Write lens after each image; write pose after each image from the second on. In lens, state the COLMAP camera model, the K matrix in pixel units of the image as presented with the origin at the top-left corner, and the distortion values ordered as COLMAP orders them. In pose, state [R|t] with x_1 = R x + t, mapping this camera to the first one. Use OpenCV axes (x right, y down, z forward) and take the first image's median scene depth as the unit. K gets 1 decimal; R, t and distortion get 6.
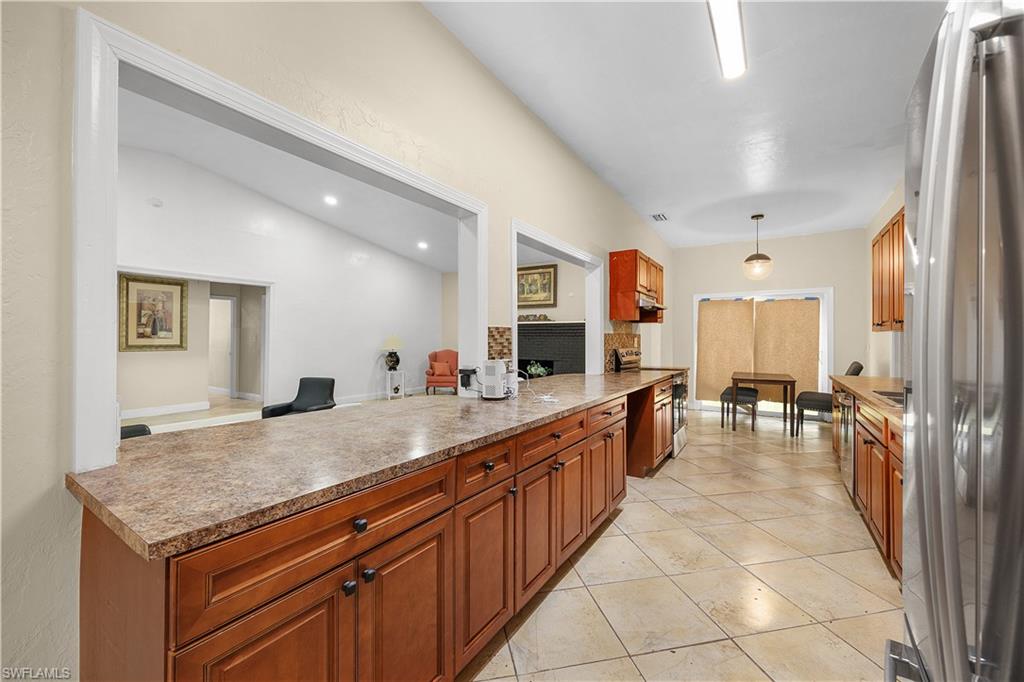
lens RADIAL K [[399.4, 0, 513.6], [0, 399.4, 340.7], [0, 0, 1]] dist [-0.008463, 0.002556]
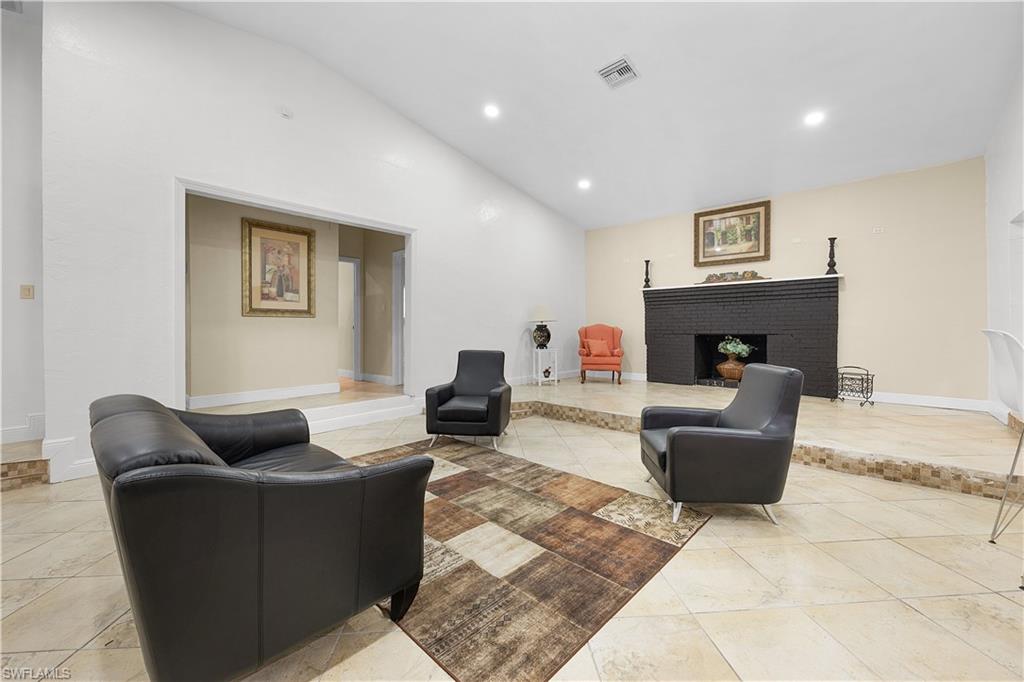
lens RADIAL K [[399.4, 0, 515.2], [0, 399.4, 332.3], [0, 0, 1]] dist [-0.008463, 0.002556]
pose [[0.985406, -0.007029, -0.170073, -0.228661], [0.007348, 0.999972, 0.001242, 0.042444], [0.170059, -0.002474, 0.985431, 0.221599]]
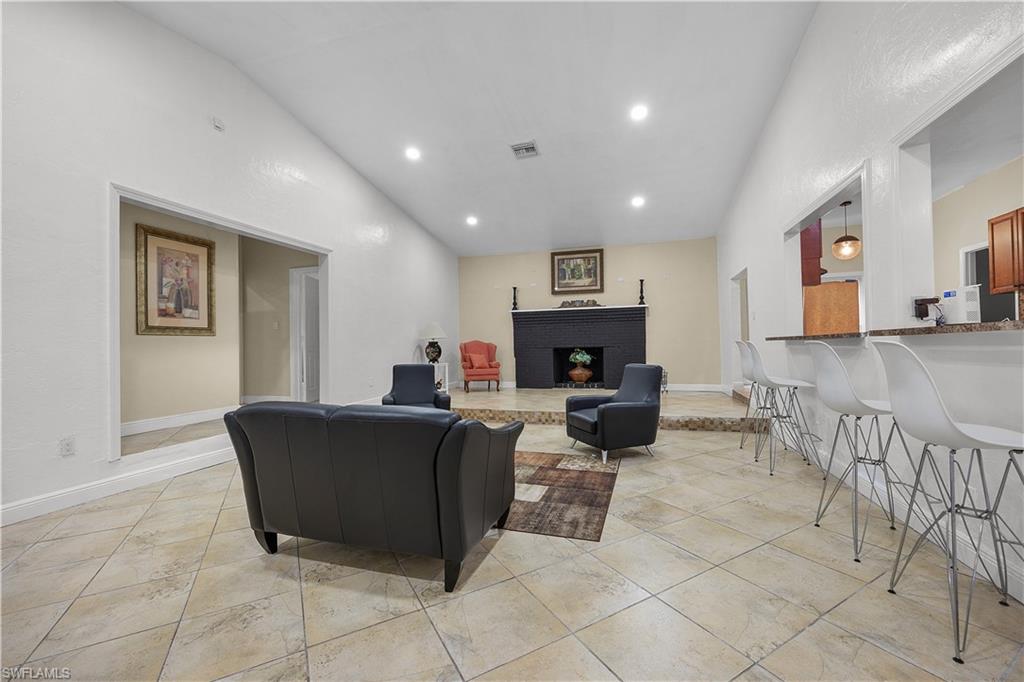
lens RADIAL K [[399.4, 0, 514.4], [0, 399.4, 344.7], [0, 0, 1]] dist [-0.008463, 0.002556]
pose [[0.965494, -0.021968, 0.259496, -0.370965], [0.023403, 0.999723, -0.002442, 0.042337], [-0.259371, 0.008431, 0.965741, 0.113451]]
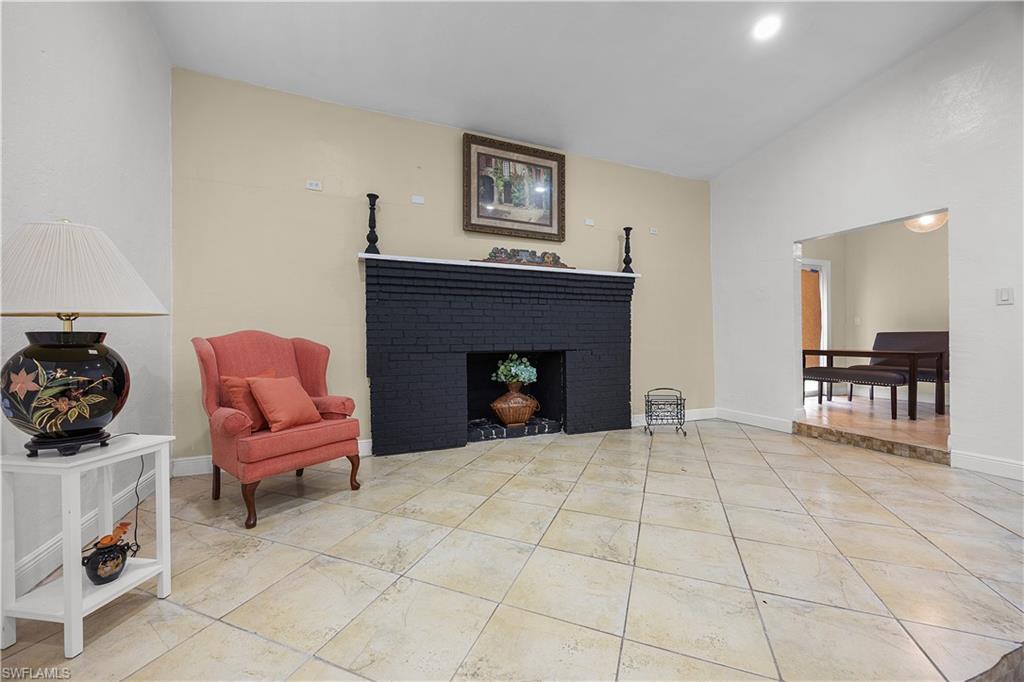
lens RADIAL K [[399.4, 0, 516.0], [0, 399.4, 336.5], [0, 0, 1]] dist [-0.008463, 0.002556]
pose [[0.573957, -0.007777, 0.818848, -0.341915], [0.008454, 0.999958, 0.003571, 0.031467], [-0.818841, 0.004873, 0.573999, 0.784201]]
